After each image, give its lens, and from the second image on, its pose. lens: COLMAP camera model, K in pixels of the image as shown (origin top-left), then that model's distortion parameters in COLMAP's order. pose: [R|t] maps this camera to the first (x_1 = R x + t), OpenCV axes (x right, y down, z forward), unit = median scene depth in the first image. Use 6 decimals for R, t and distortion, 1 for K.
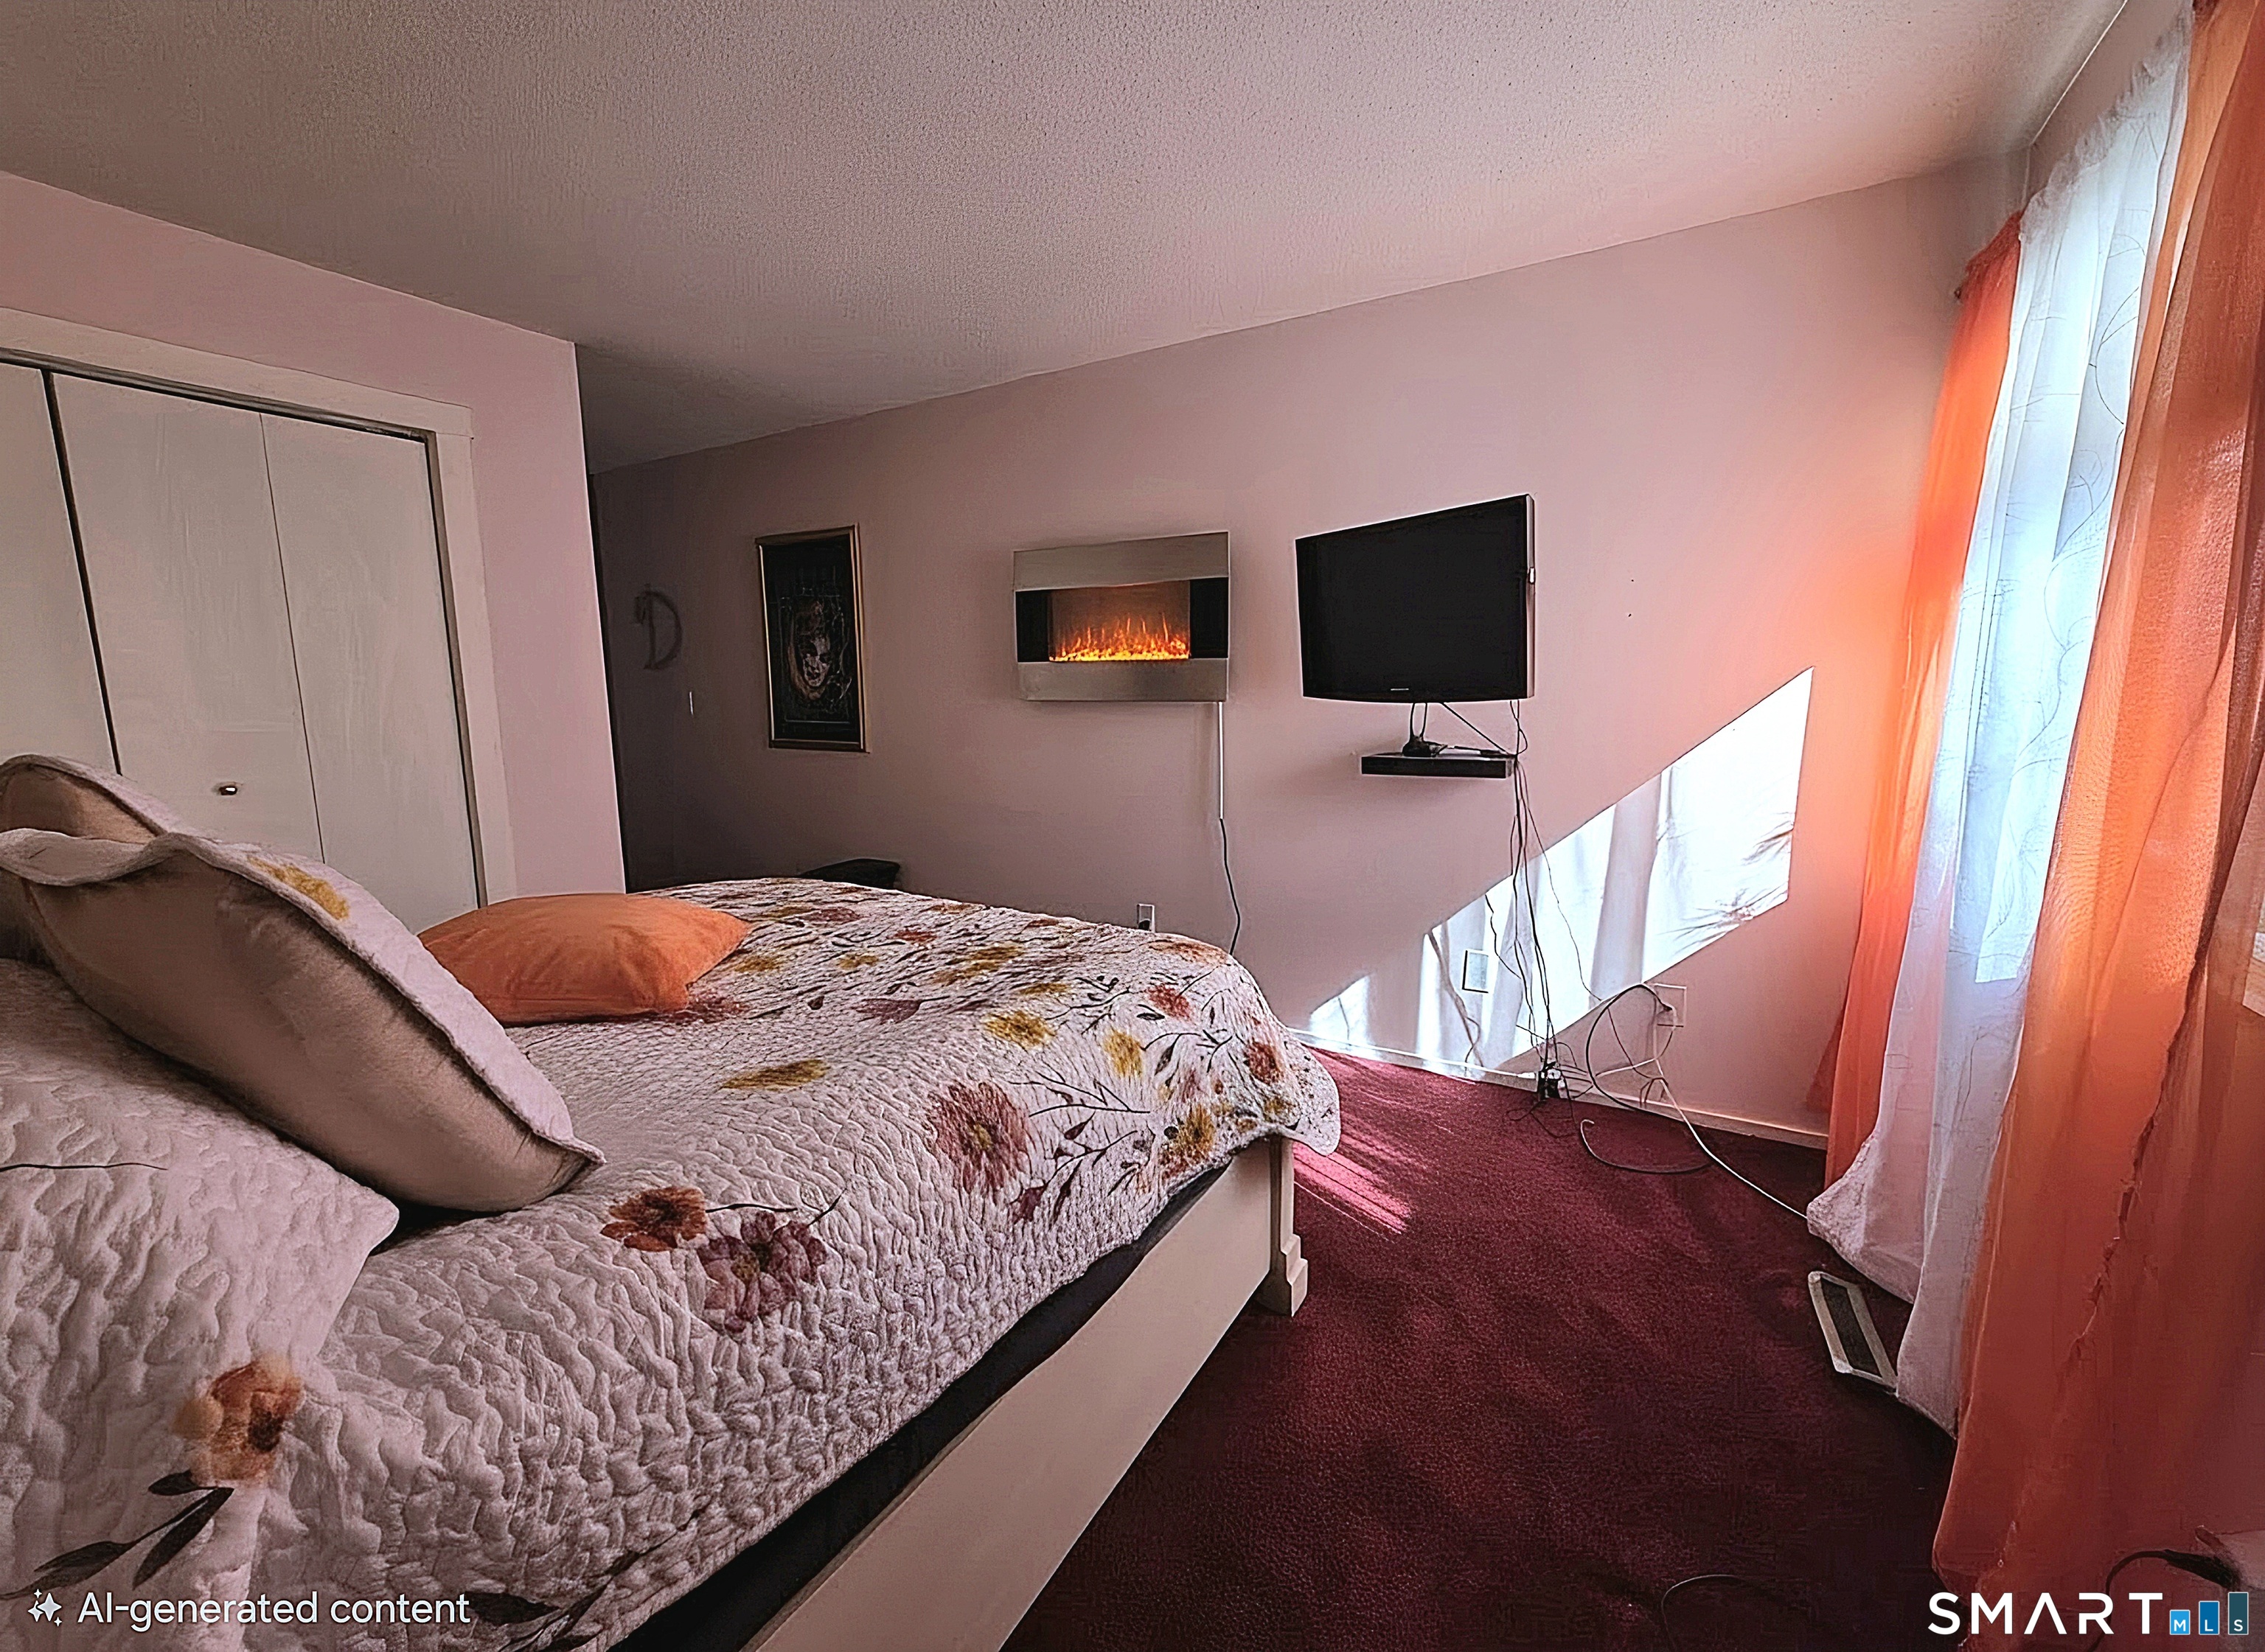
lens RADIAL K [[905.3, 0, 1134.8], [0, 905.3, 831.8], [0, 0, 1]] dist [0.001352, 0.000990]
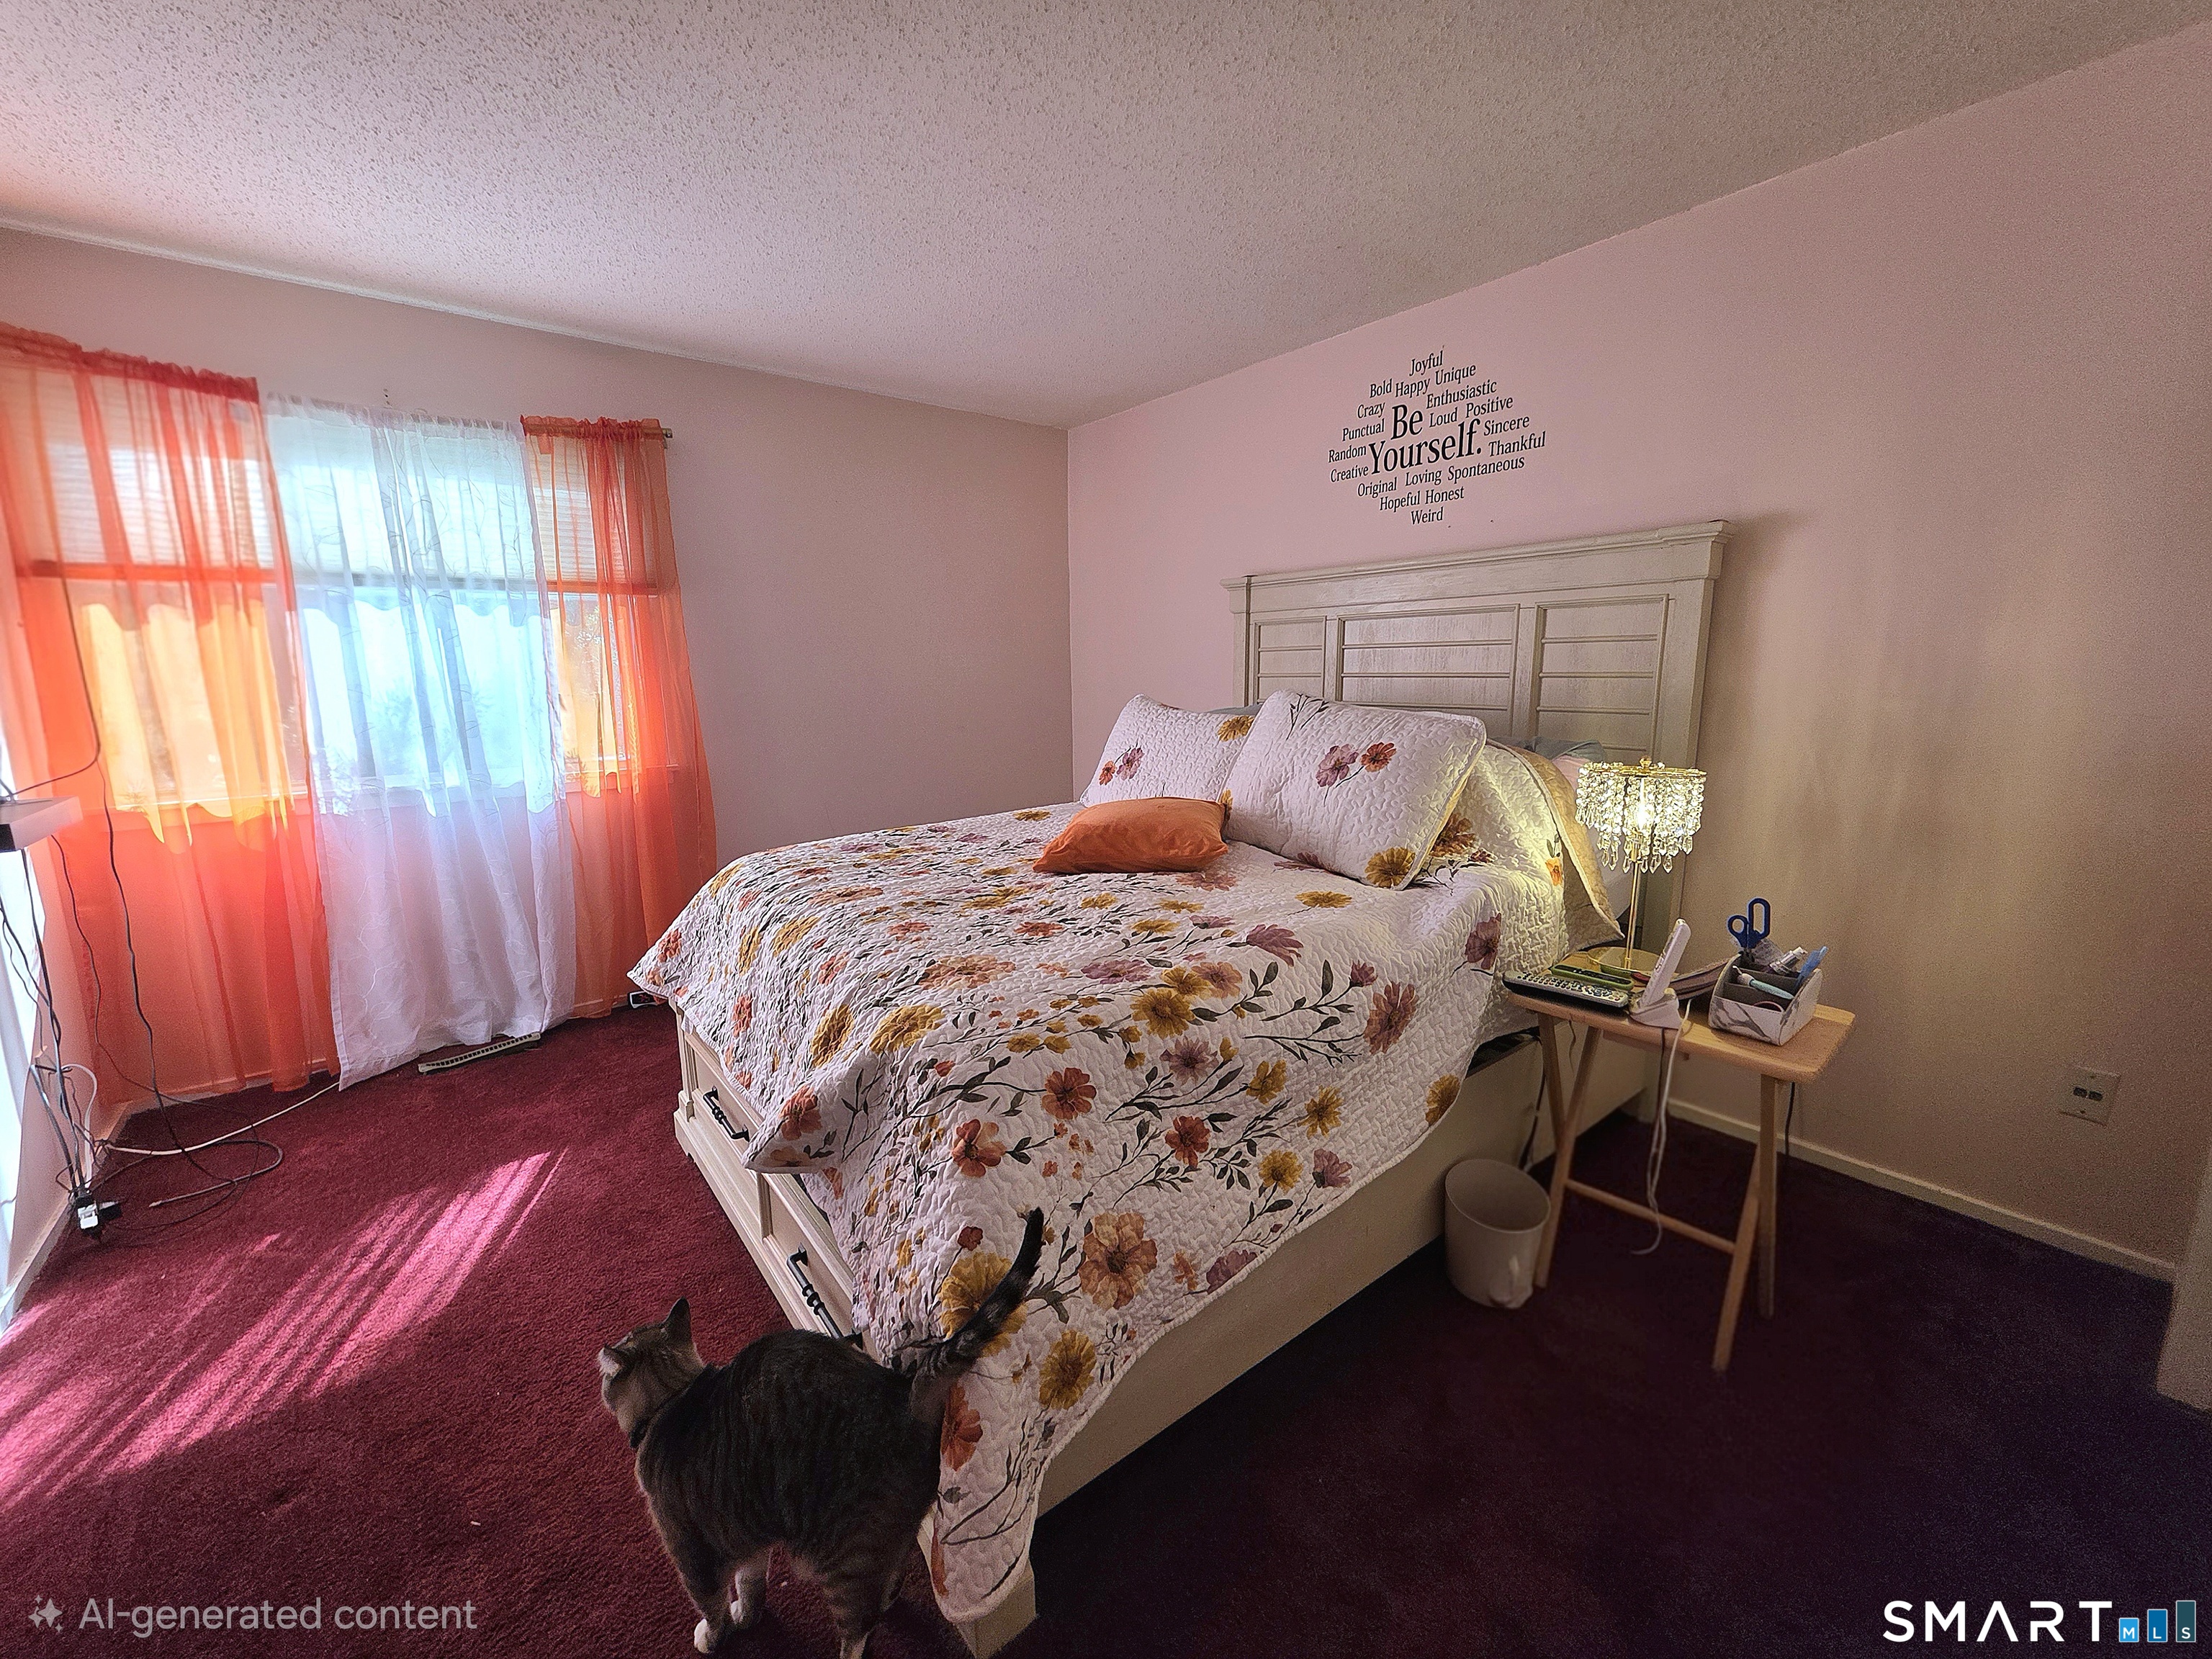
lens RADIAL K [[881.8, 0, 1105.4], [0, 881.8, 820.1], [0, 0, 1]] dist [0.003434, -0.000099]
pose [[-0.929610, -0.056605, 0.364172, -0.217874], [0.064879, 0.947567, 0.312900, -0.348900], [-0.362790, 0.314502, -0.877195, 2.209966]]
